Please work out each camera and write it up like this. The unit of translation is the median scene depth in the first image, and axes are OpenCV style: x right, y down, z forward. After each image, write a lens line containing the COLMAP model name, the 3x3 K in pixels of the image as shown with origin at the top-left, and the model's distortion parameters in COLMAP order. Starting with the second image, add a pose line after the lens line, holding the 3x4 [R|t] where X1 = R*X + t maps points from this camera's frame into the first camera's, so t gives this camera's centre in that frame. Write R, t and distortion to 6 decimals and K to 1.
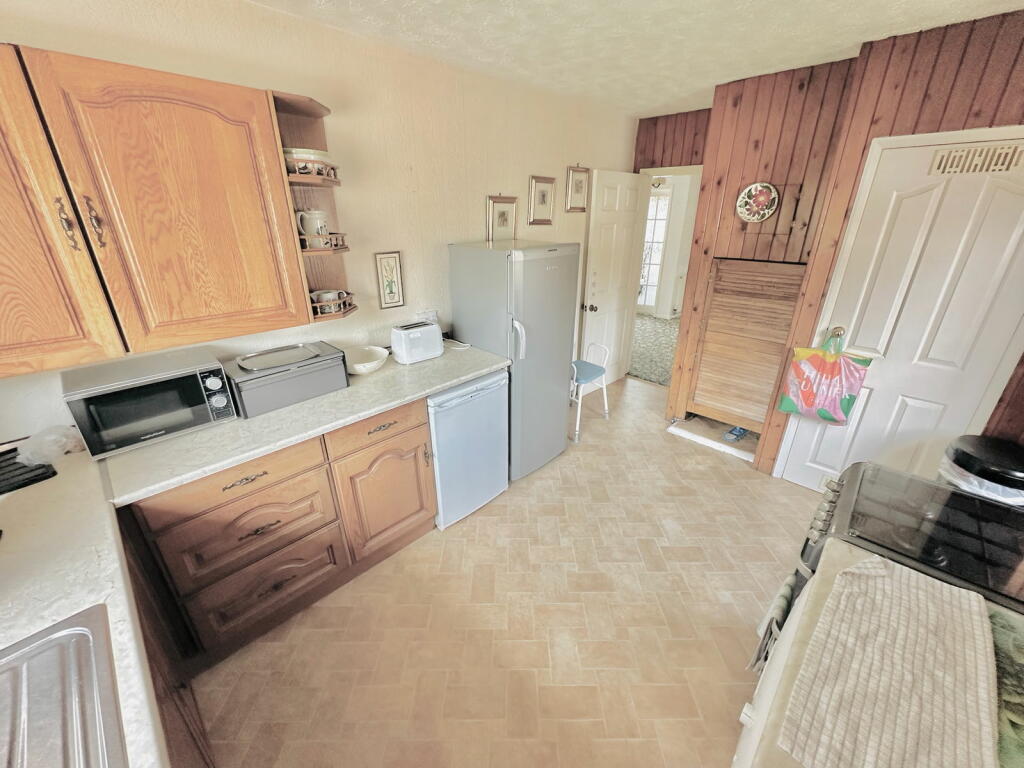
lens RADIAL K [[410.0, 0, 512.0], [0, 410.0, 384.0], [0, 0, 1]] dist [-0.000916, 0.000155]
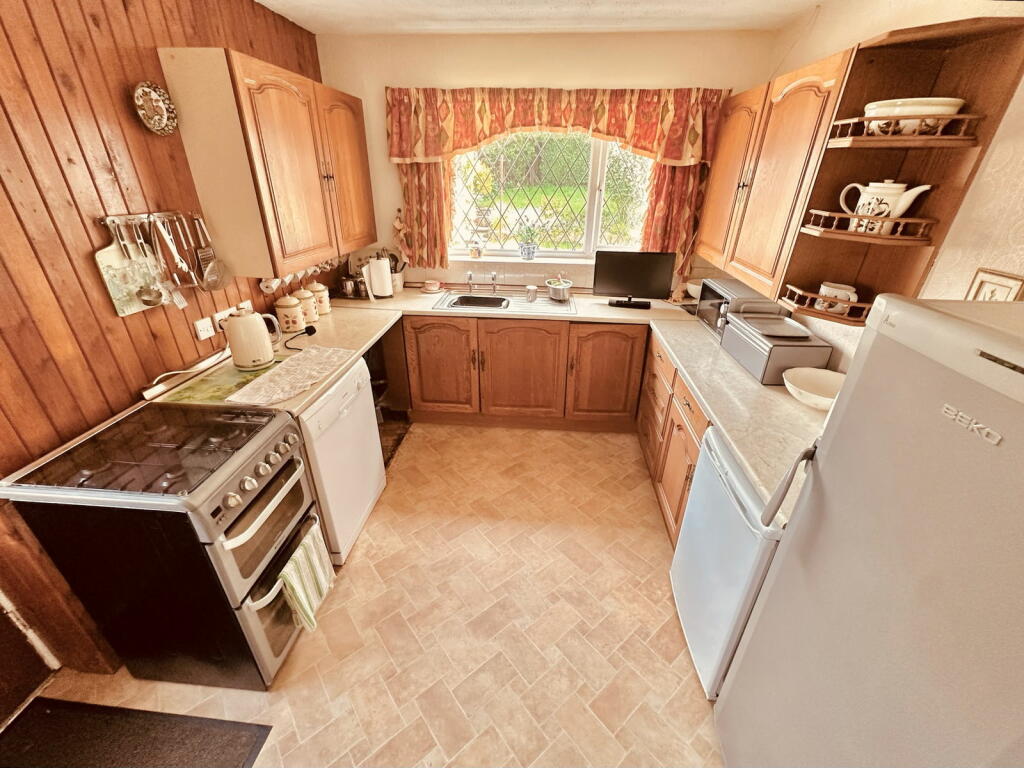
lens RADIAL K [[420.1, 0, 512.0], [0, 420.1, 384.0], [0, 0, 1]] dist [-0.000930, 0.000155]
pose [[-0.774413, 0.274283, -0.570134, 0.528345], [-0.262943, 0.680100, 0.684342, -0.464030], [0.575452, 0.679877, -0.454558, 1.078675]]
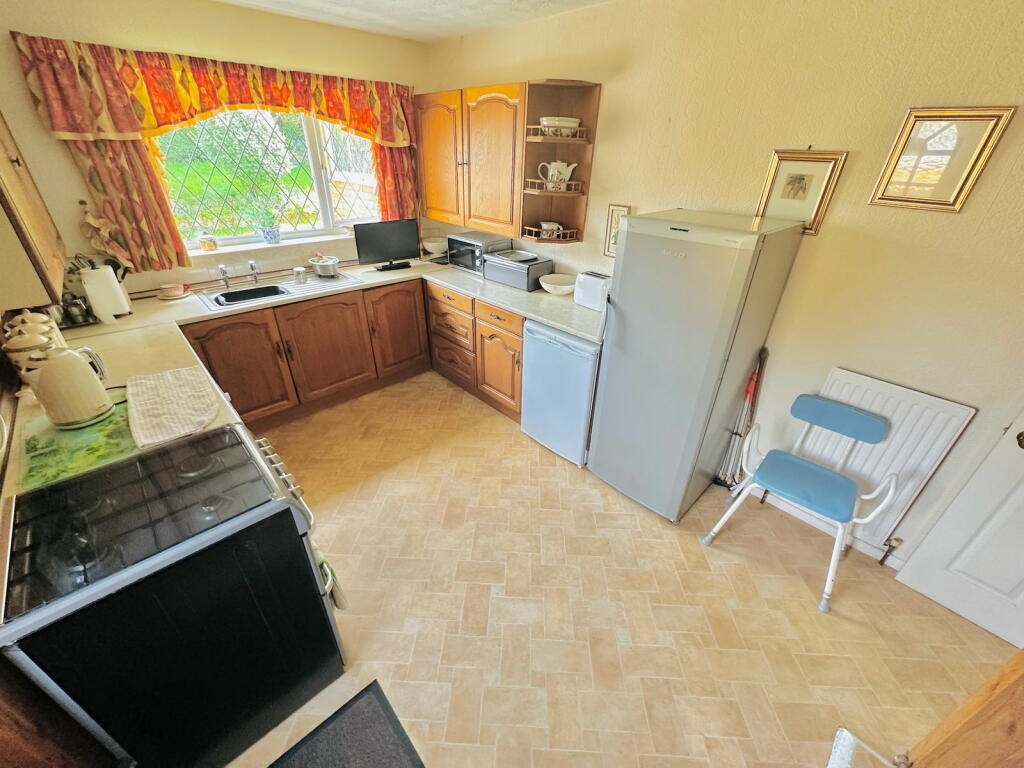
lens RADIAL K [[410.0, 0, 512.0], [0, 410.0, 384.0], [0, 0, 1]] dist [-0.000916, 0.000155]
pose [[-0.042306, 0.490077, -0.870652, 0.975964], [-0.413408, 0.784746, 0.461810, -0.367361], [0.909563, 0.379472, 0.169402, 0.812157]]
